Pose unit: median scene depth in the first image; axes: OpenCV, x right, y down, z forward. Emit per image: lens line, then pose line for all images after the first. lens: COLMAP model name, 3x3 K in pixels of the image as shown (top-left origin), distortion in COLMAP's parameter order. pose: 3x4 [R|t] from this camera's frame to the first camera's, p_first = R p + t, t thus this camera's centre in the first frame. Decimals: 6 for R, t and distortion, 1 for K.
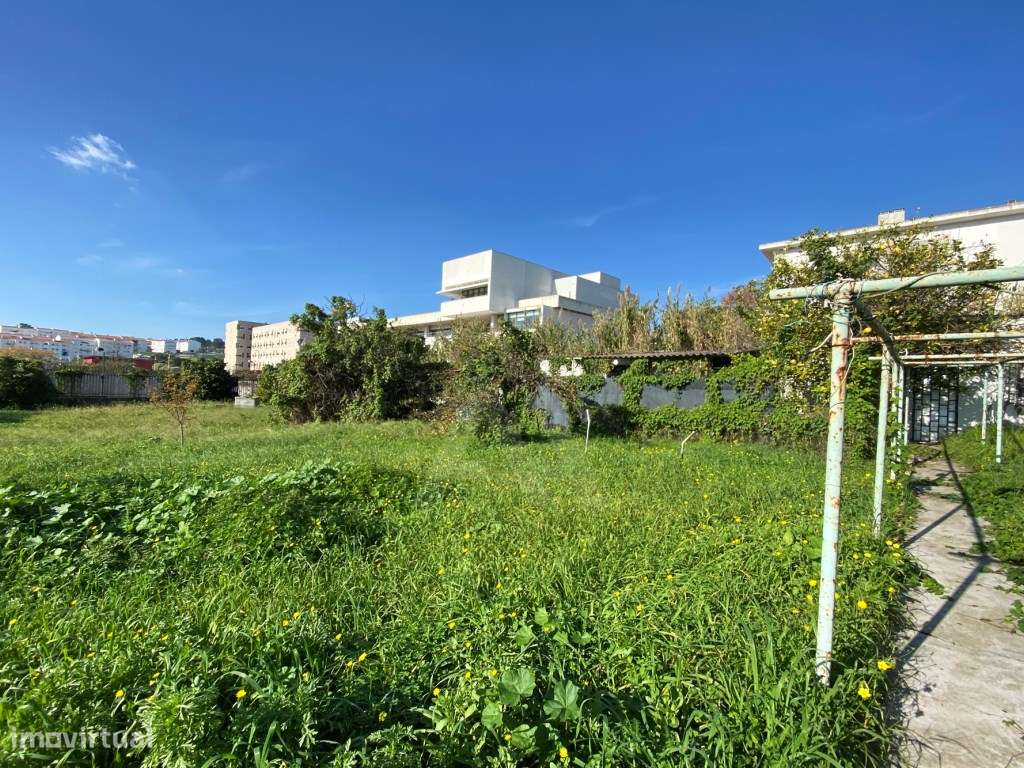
lens RADIAL K [[468.9, 0, 511.9], [0, 468.9, 390.1], [0, 0, 1]] dist [0.026814, -0.026162]
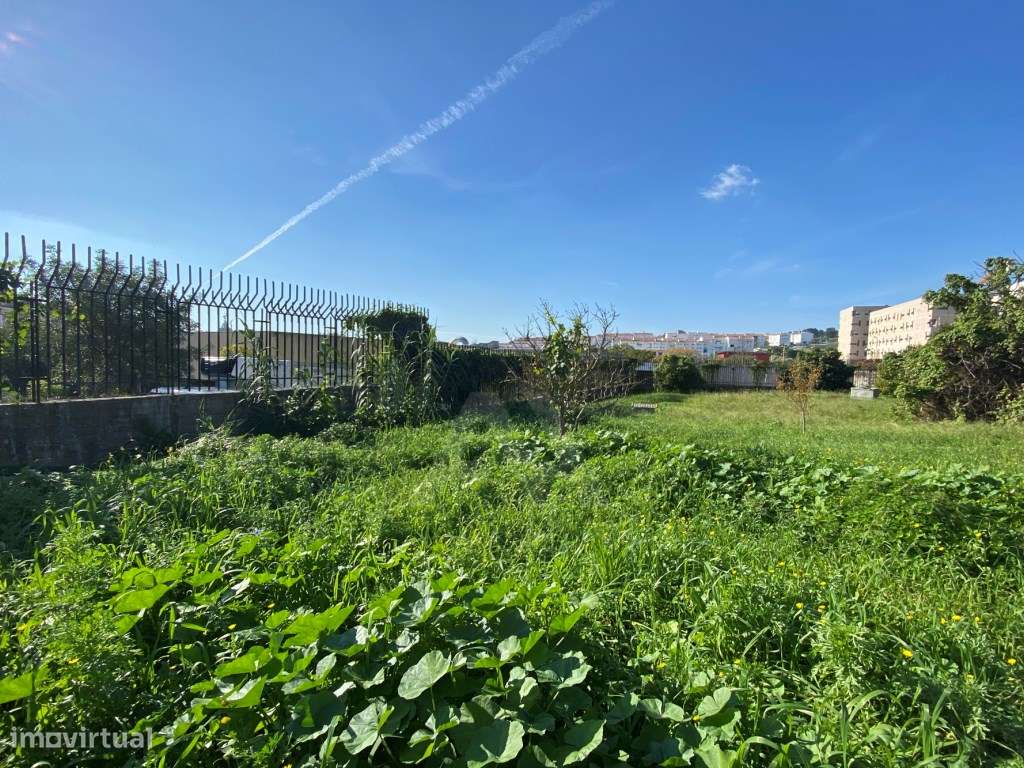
lens RADIAL K [[468.9, 0, 511.9], [0, 468.9, 390.1], [0, 0, 1]] dist [0.026814, -0.026162]
pose [[0.409774, 0.027720, -0.911766, 0.000852], [-0.009404, 0.999613, 0.026164, 0.001270], [0.912139, -0.002147, 0.409876, -0.015839]]
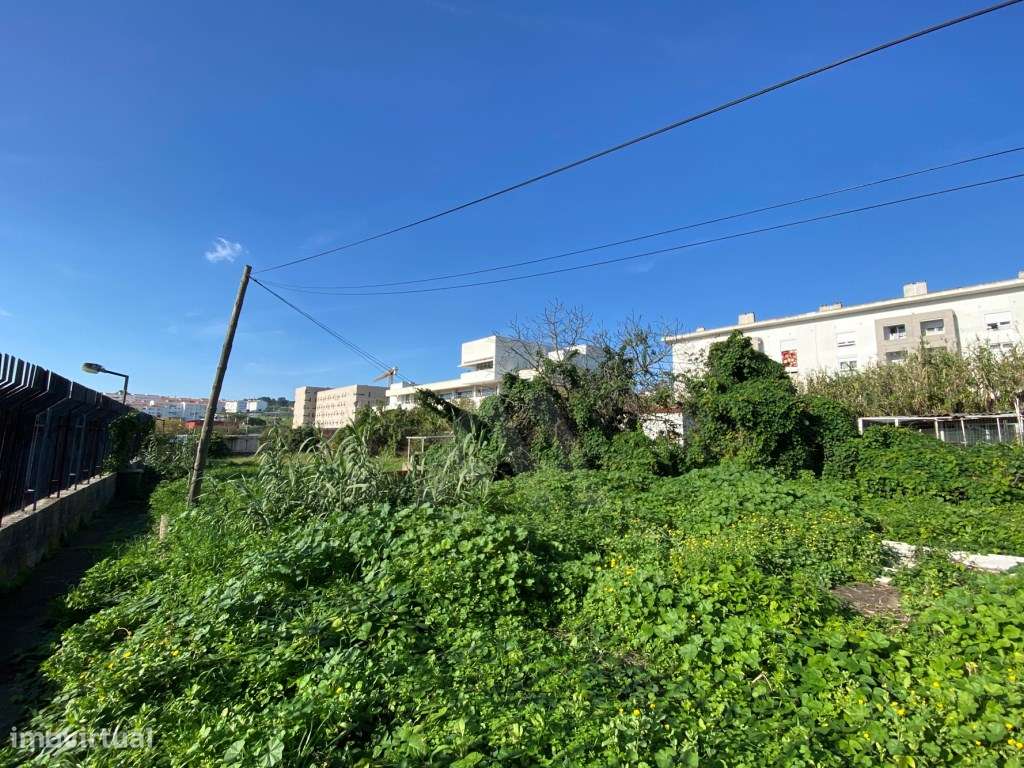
lens RADIAL K [[468.9, 0, 511.9], [0, 468.9, 390.1], [0, 0, 1]] dist [0.026814, -0.026162]
pose [[0.994831, -0.032586, -0.096170, 0.486326], [0.022457, 0.994263, -0.104582, -0.010425], [0.099026, 0.101882, 0.989856, -1.164679]]
